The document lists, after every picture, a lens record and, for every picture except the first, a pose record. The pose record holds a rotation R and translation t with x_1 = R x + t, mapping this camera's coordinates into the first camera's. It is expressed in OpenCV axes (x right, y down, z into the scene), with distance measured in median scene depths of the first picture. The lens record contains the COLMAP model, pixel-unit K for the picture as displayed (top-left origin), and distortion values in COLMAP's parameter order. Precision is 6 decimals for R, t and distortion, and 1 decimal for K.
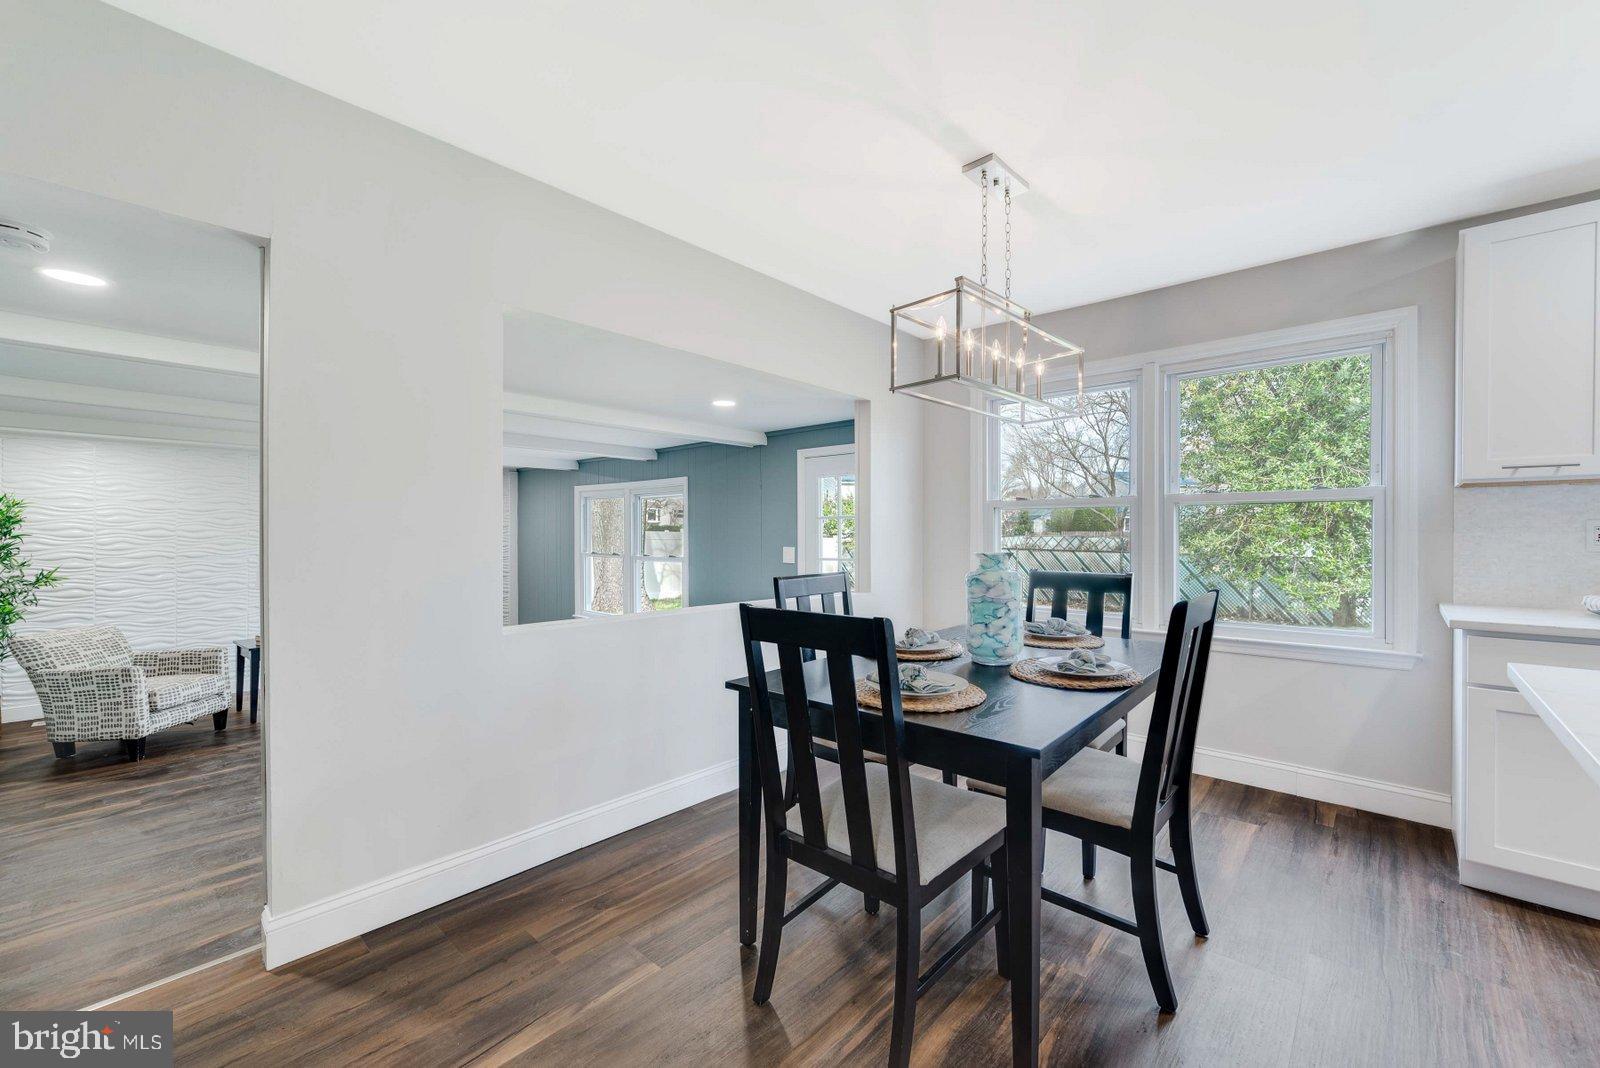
lens RADIAL K [[647.5, 0, 798.5], [0, 647.5, 533.9], [0, 0, 1]] dist [-0.005809, 0.001732]
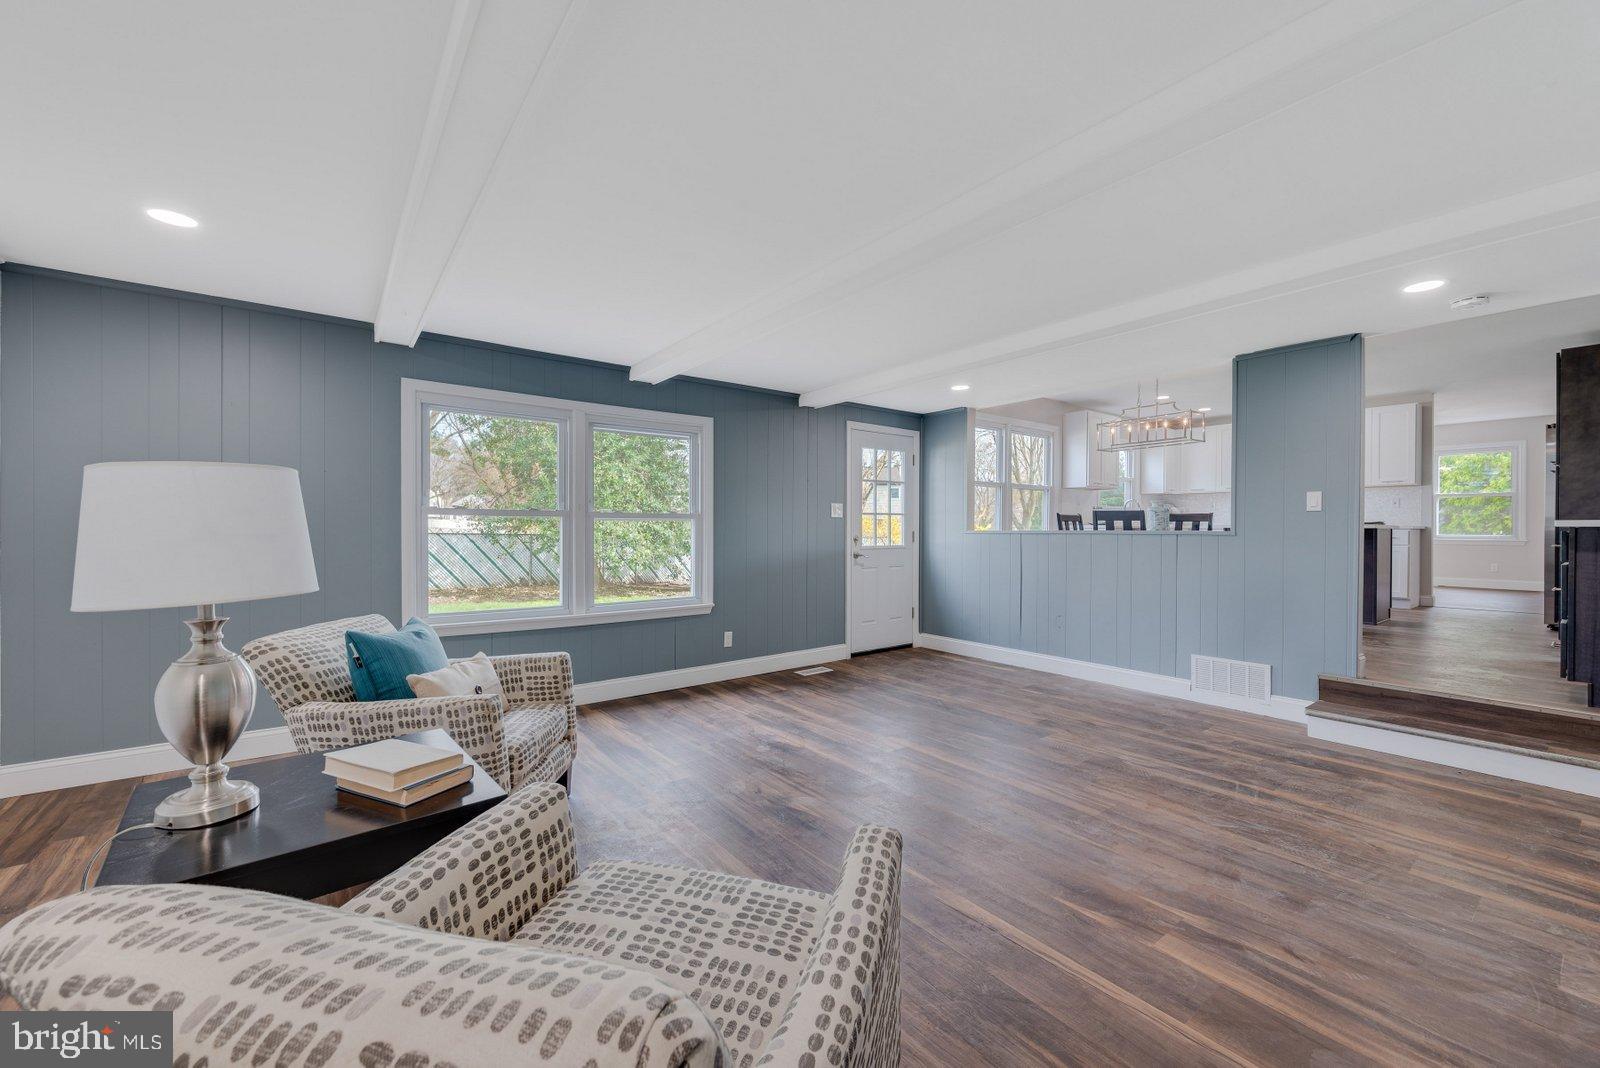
lens RADIAL K [[647.5, 0, 791.8], [0, 647.5, 531.3], [0, 0, 1]] dist [-0.005809, 0.001732]
pose [[0.182726, -0.000400, 0.983164, -1.279043], [-0.000207, 1.000000, 0.000445, 0.075692], [-0.983164, -0.000285, 0.182725, 0.971521]]
